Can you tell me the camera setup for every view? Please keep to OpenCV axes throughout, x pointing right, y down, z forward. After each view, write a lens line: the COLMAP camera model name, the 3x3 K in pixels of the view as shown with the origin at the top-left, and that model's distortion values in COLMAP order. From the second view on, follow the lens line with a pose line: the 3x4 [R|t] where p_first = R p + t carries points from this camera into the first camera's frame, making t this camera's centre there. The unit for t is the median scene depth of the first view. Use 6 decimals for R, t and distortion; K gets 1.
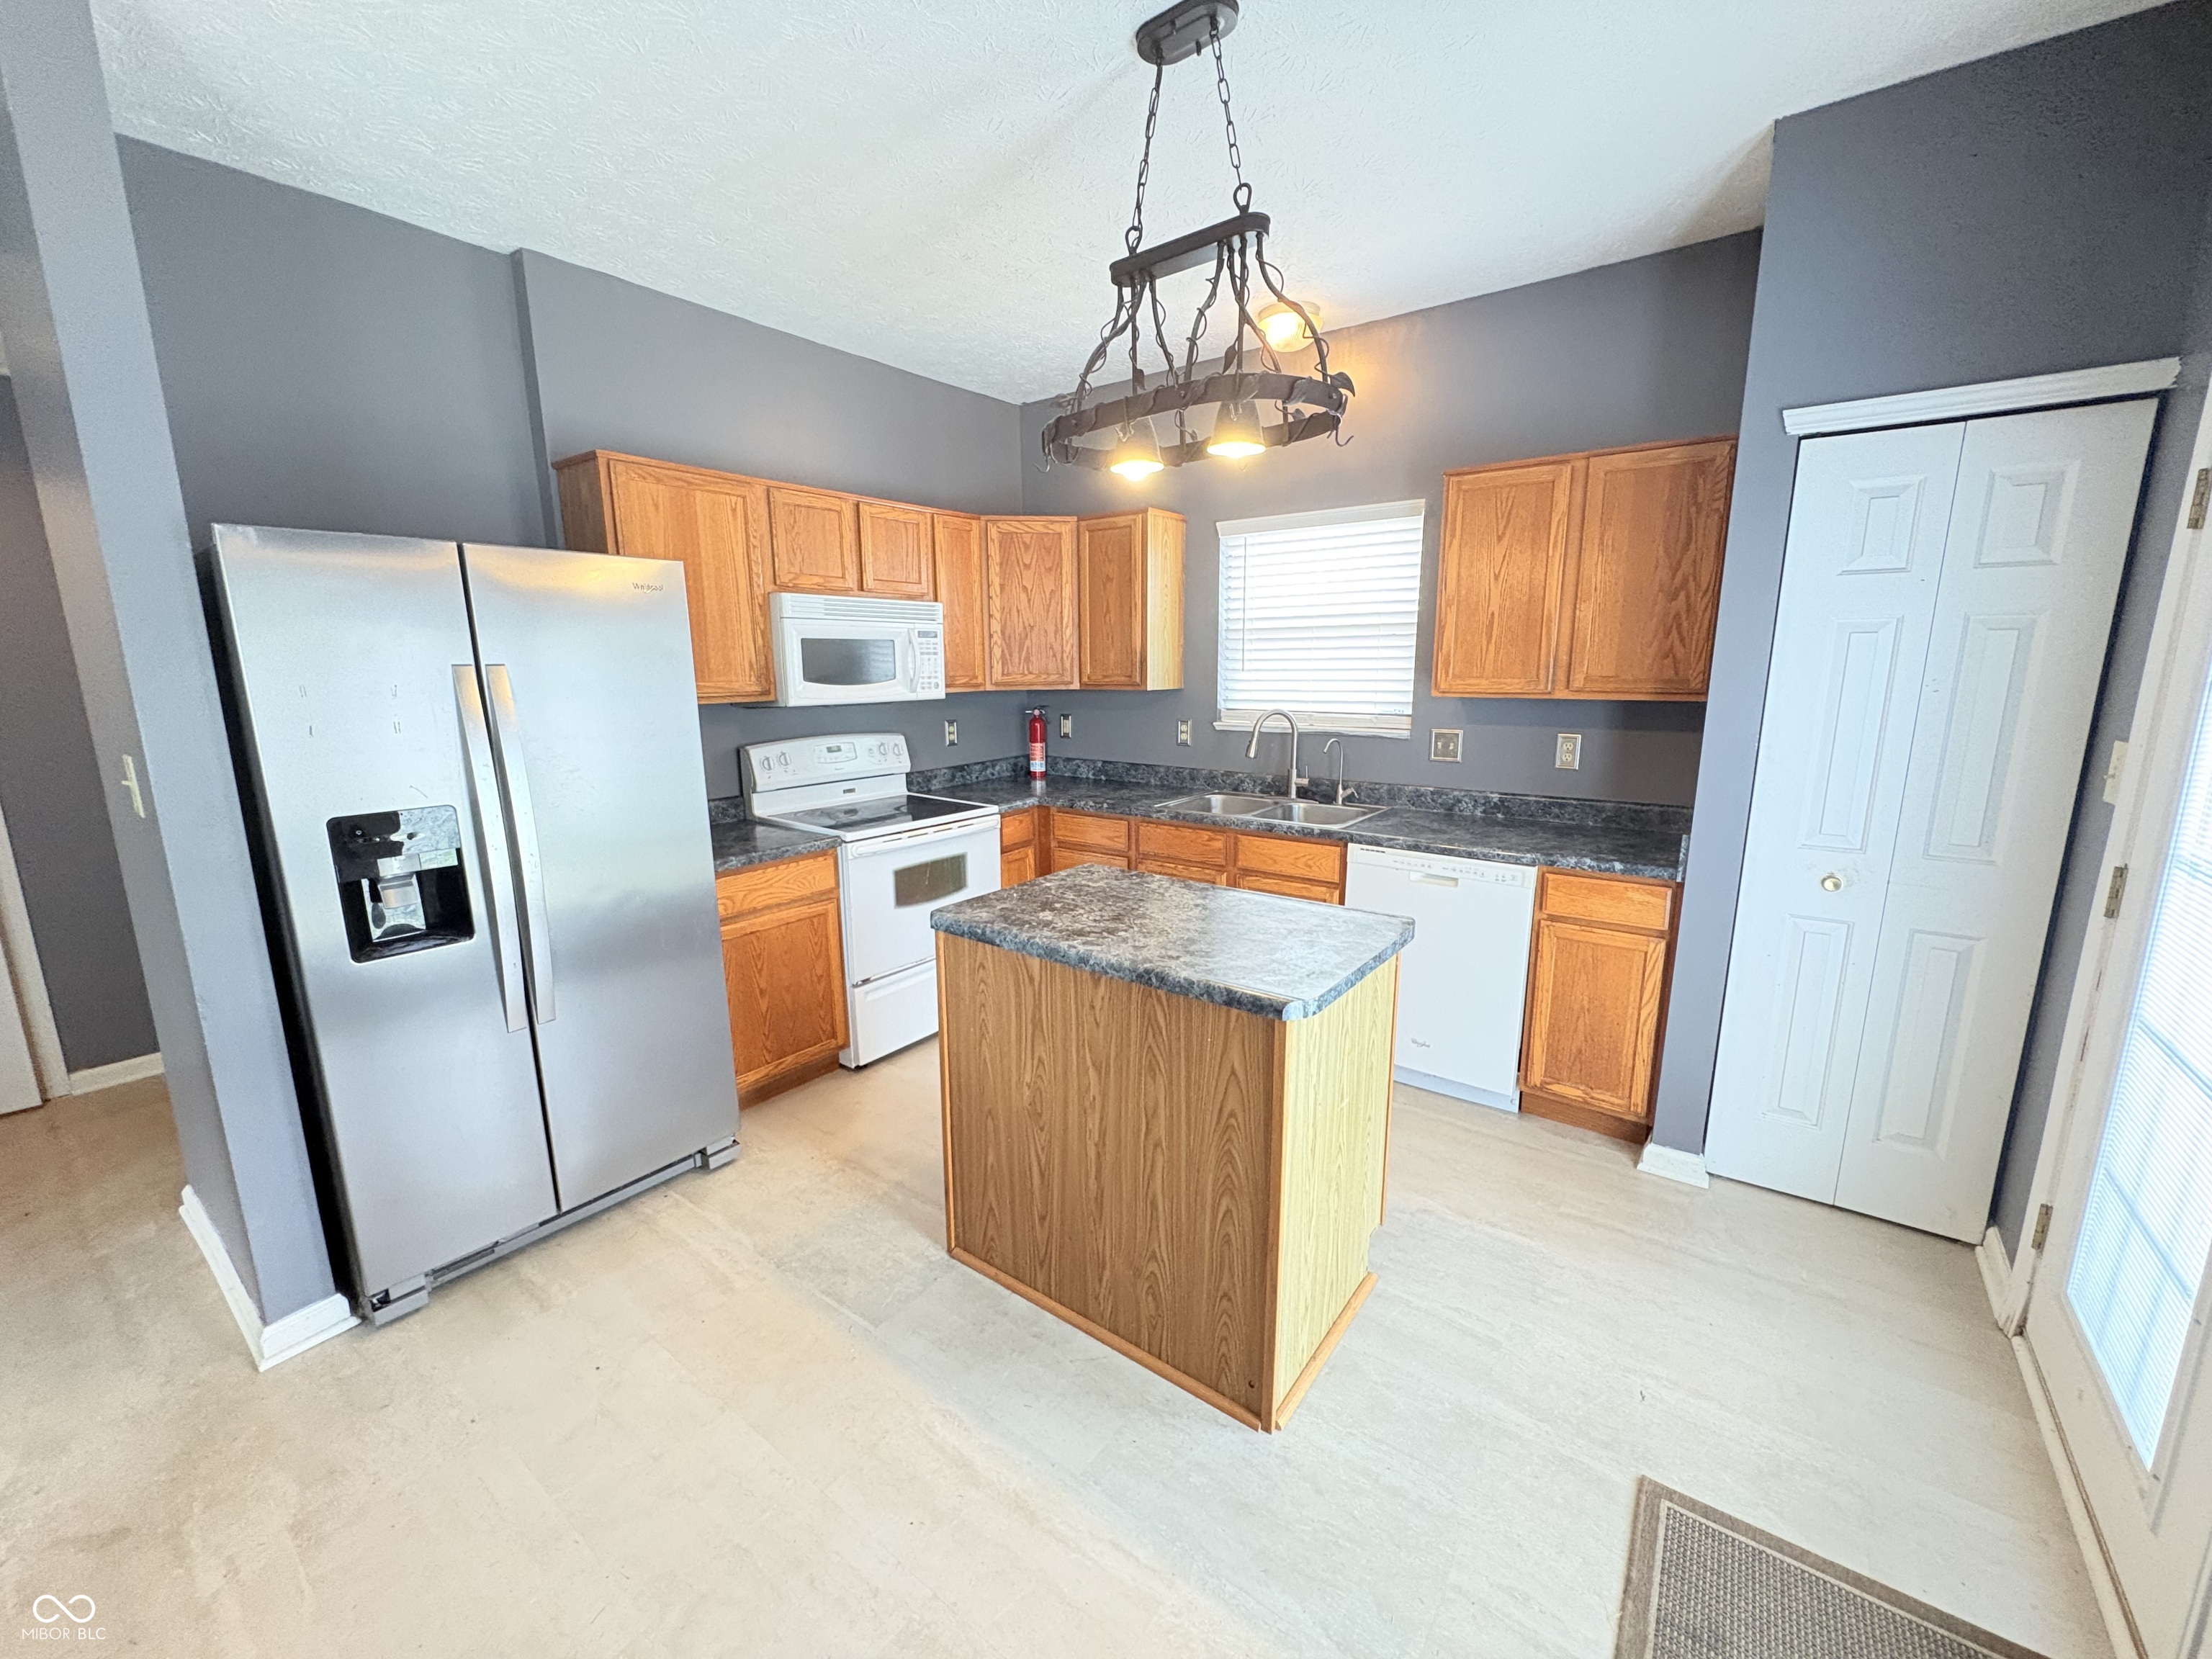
lens RADIAL K [[879.4, 0, 1104.0], [0, 879.4, 826.5], [0, 0, 1]] dist [-0.000122, 0.000417]
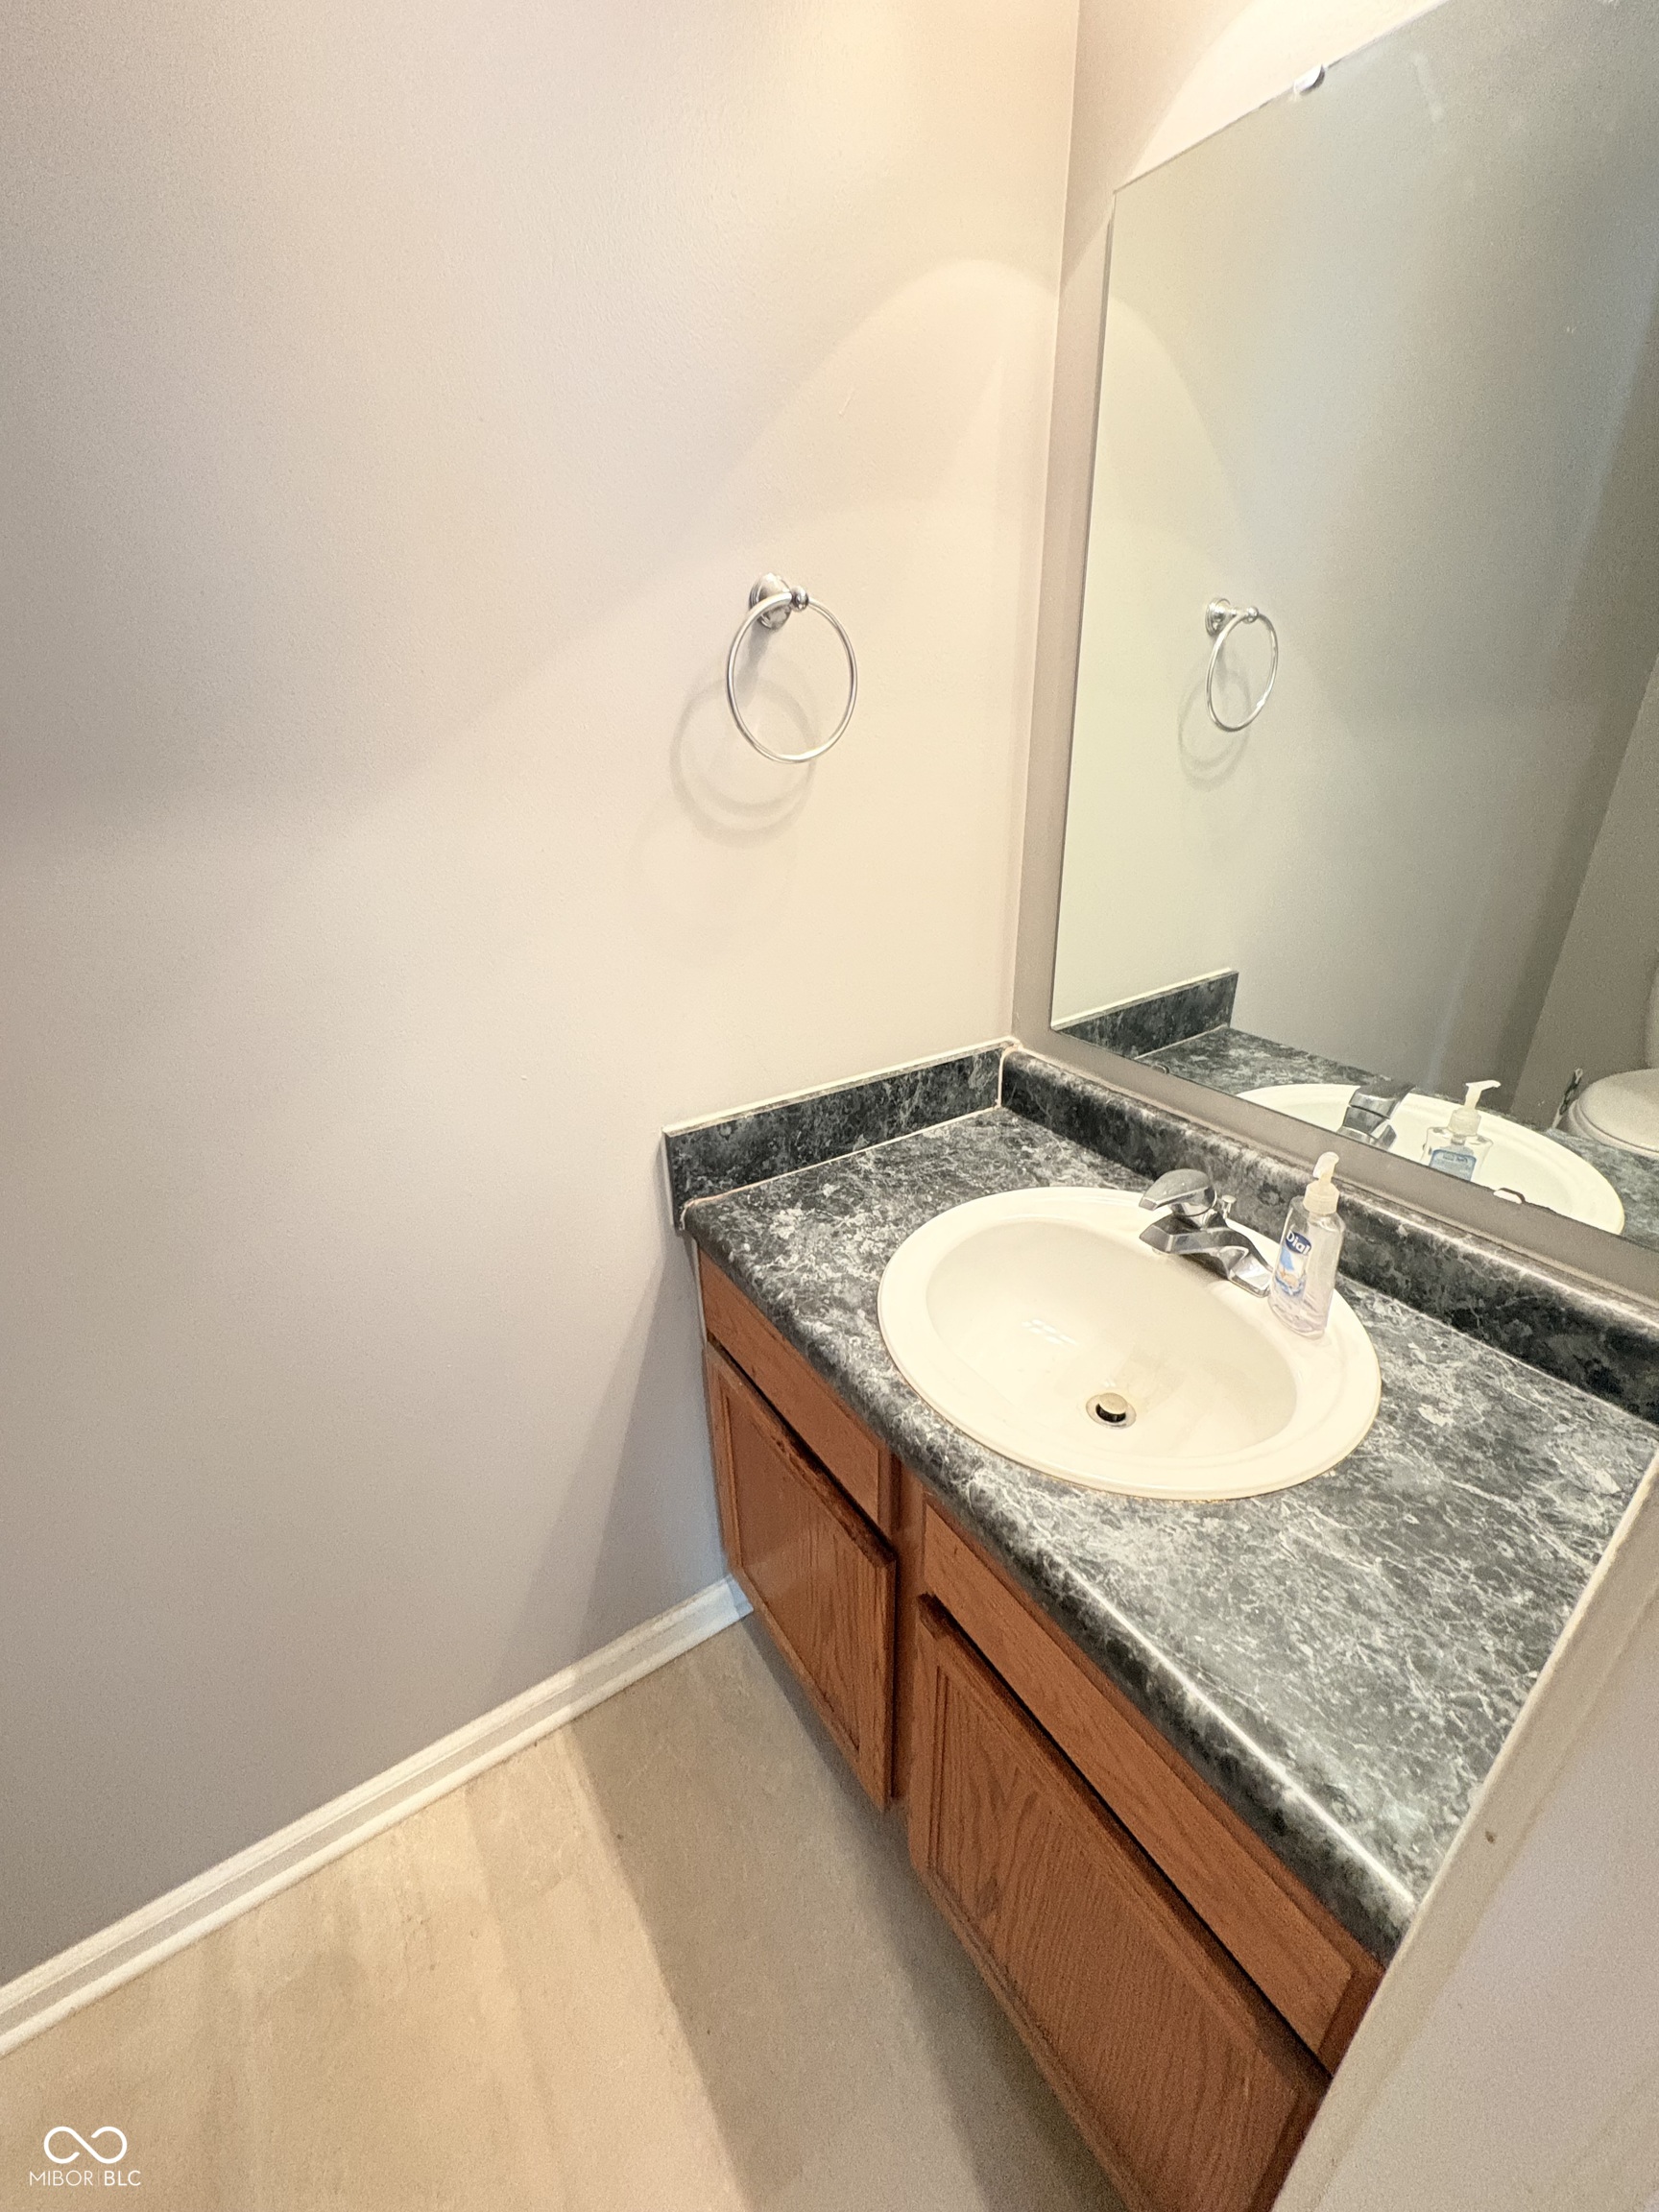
lens RADIAL K [[879.4, 0, 830.1], [0, 879.4, 1100.5], [0, 0, 1]] dist [-0.000122, 0.000417]
pose [[0.944536, 0.129915, -0.301618, 0.099619], [-0.052422, 0.966294, 0.252047, -0.094237], [0.324197, -0.222256, 0.919510, 0.524005]]
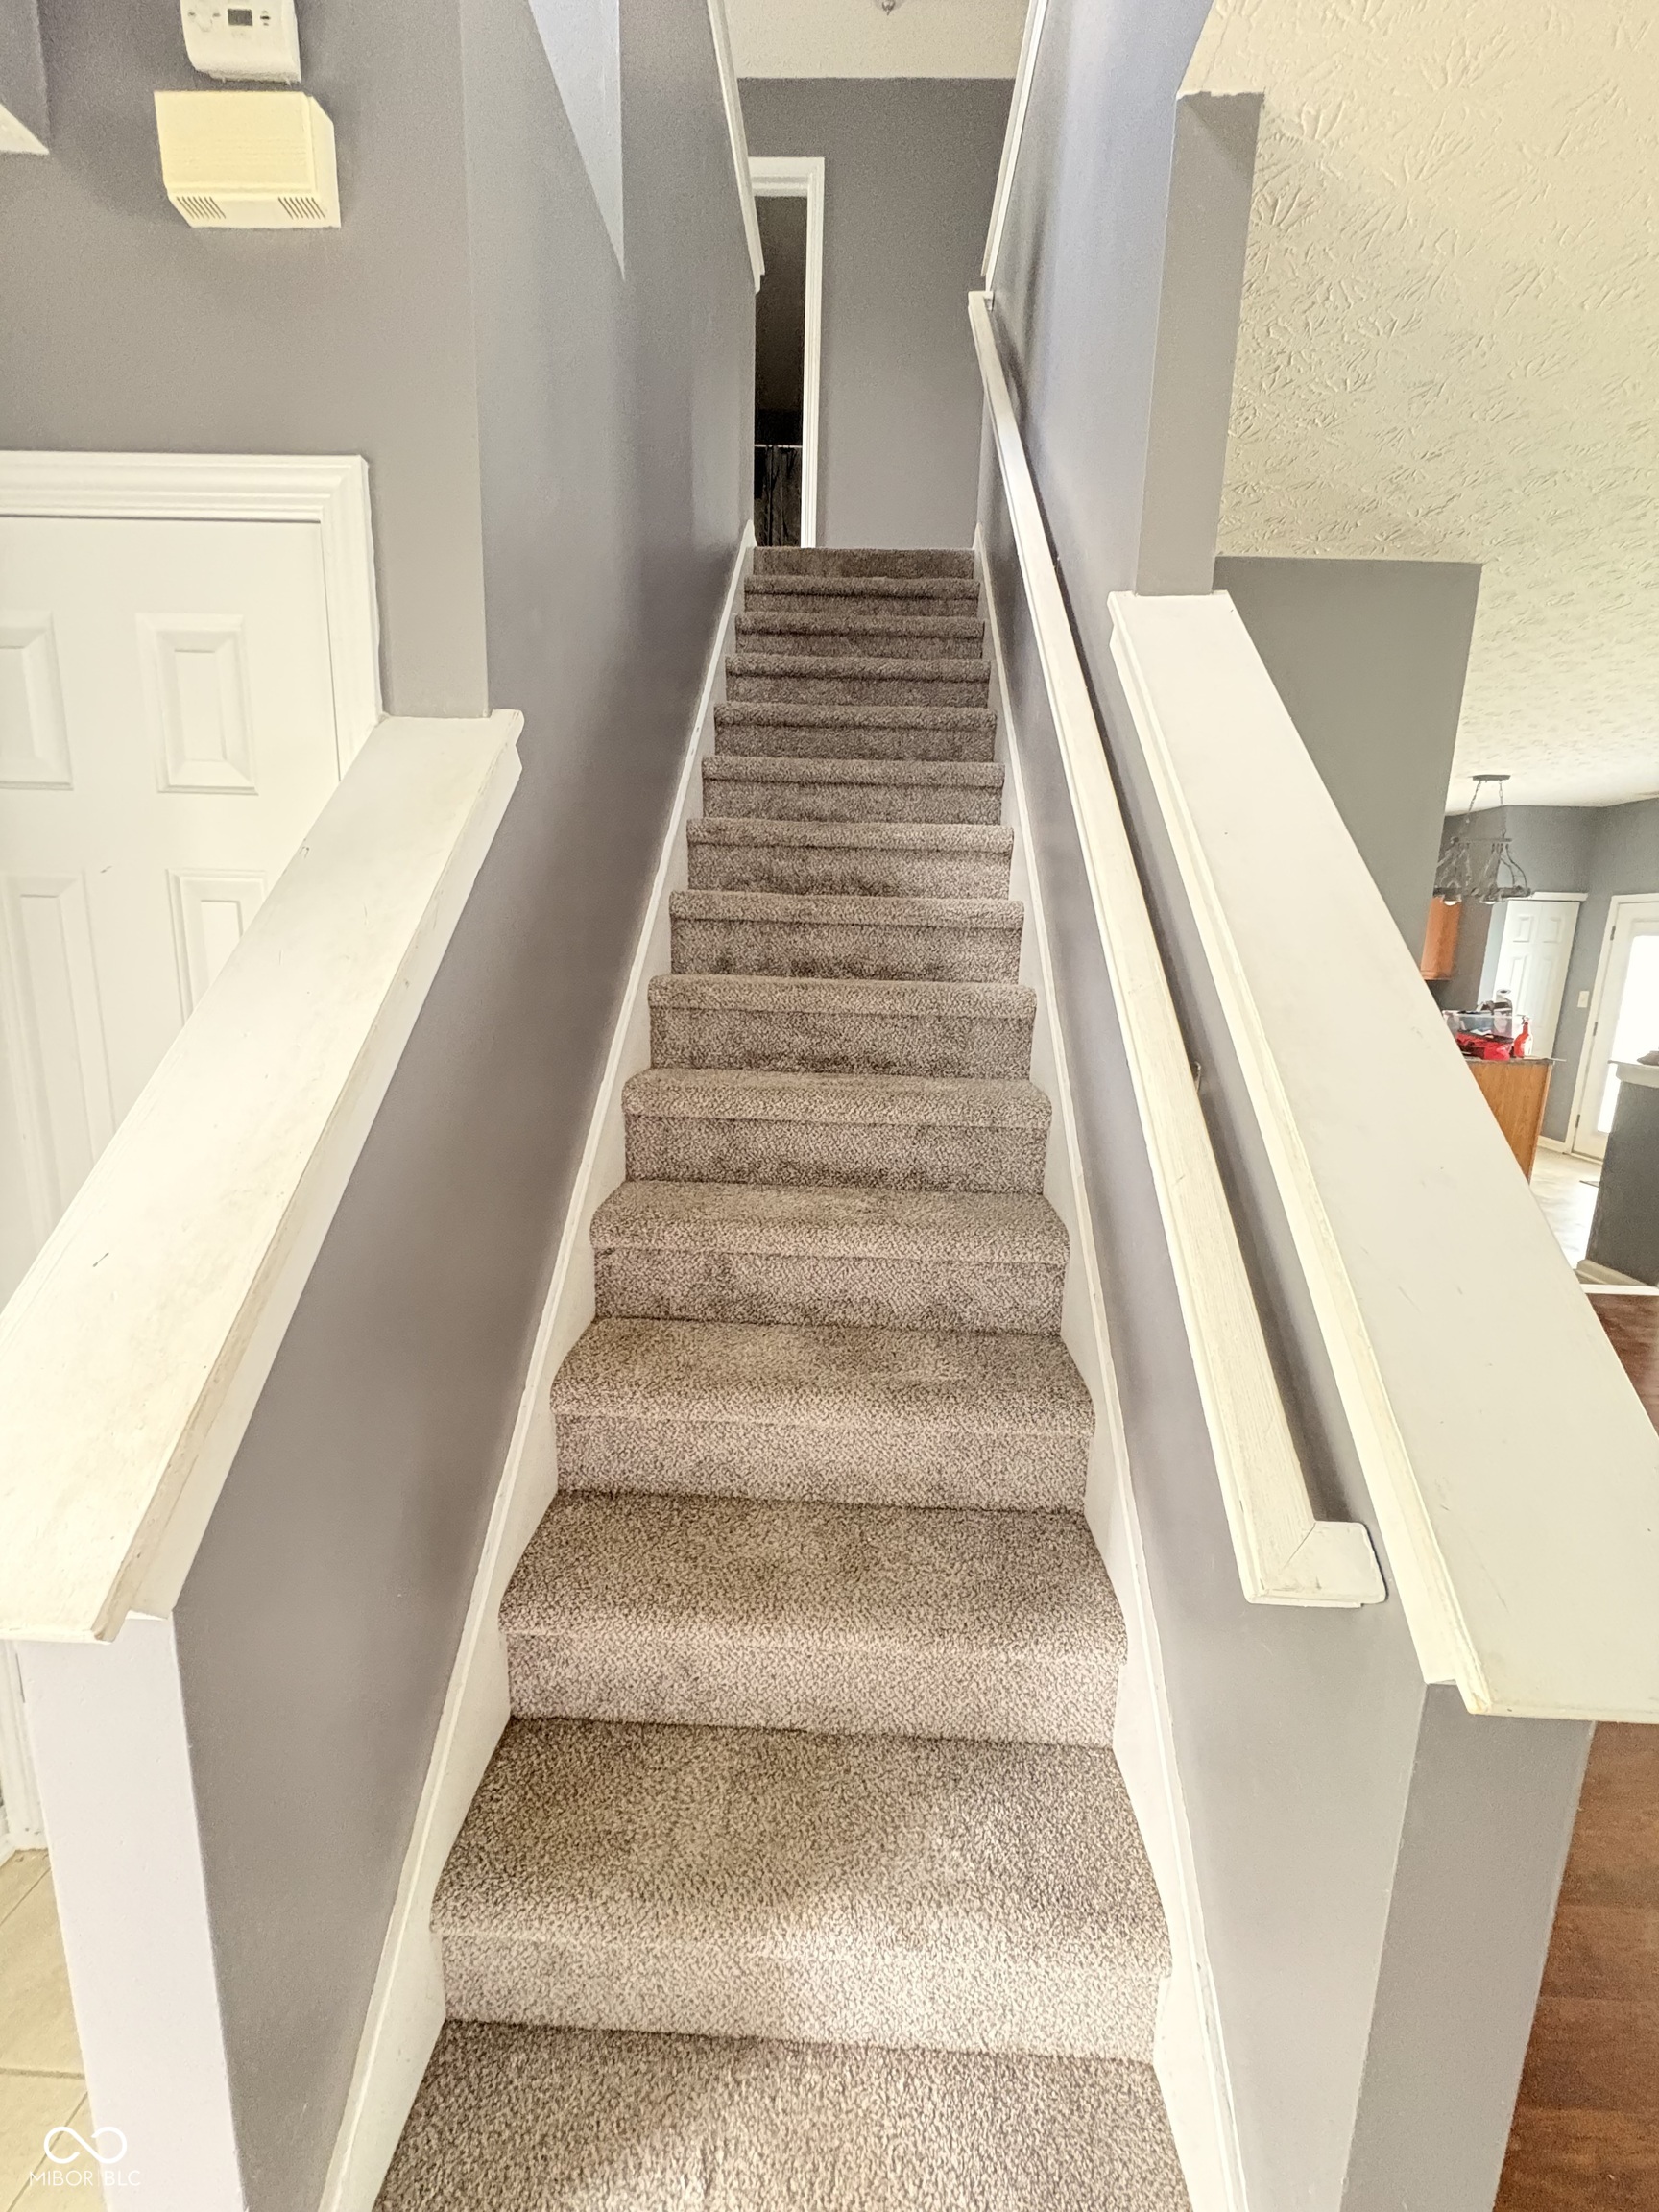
lens RADIAL K [[879.4, 0, 832.0], [0, 879.4, 1100.3], [0, 0, 1]] dist [-0.000122, 0.000417]
pose [[0.814570, -0.071182, 0.575681, -3.147569], [0.073068, 0.997128, 0.019904, 0.052359], [-0.575445, 0.025851, 0.817432, -0.202753]]
